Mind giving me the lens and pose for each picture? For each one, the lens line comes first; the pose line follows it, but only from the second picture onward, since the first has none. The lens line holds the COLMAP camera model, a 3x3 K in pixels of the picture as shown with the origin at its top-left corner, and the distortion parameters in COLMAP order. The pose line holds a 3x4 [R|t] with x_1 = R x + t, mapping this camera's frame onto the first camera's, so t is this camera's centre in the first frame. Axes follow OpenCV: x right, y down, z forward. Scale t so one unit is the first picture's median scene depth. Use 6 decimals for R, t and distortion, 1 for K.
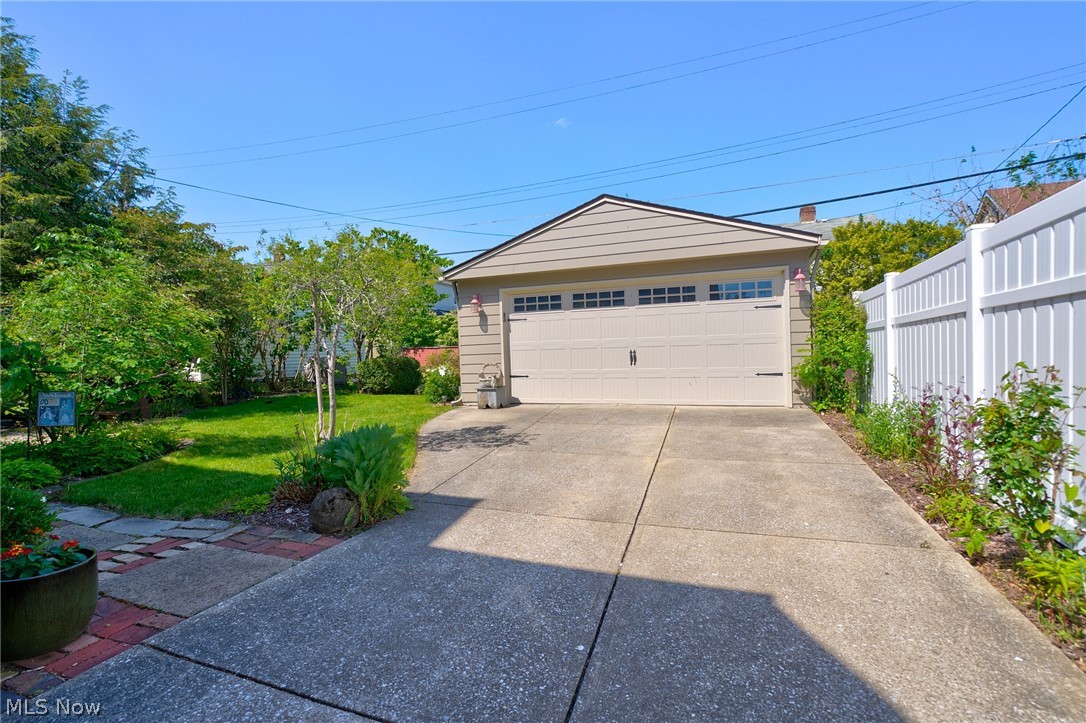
lens RADIAL K [[502.8, 0, 541.3], [0, 502.8, 364.7], [0, 0, 1]] dist [-0.035759, 0.018185]
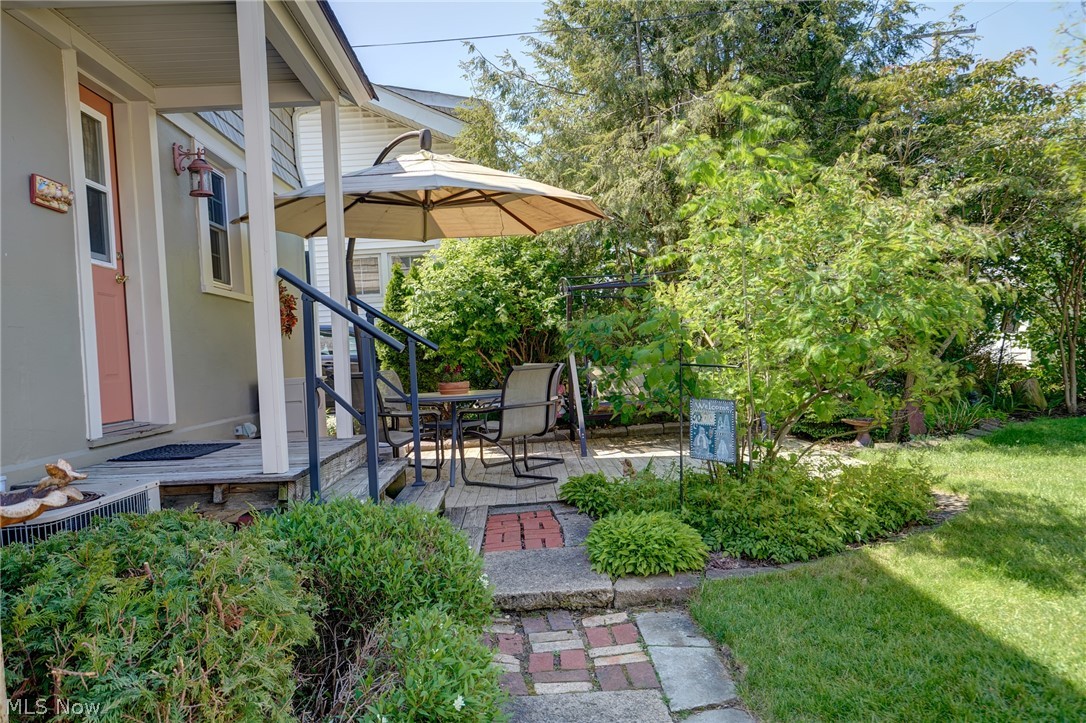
lens RADIAL K [[835.9, 0, 543.0], [0, 835.9, 361.5], [0, 0, 1]] dist [0.039741, 0.000872]
pose [[0.409395, 0.004963, -0.912344, -0.090947], [0.029515, 0.999390, 0.018680, -0.005980], [0.911880, -0.034576, 0.408999, 0.210133]]
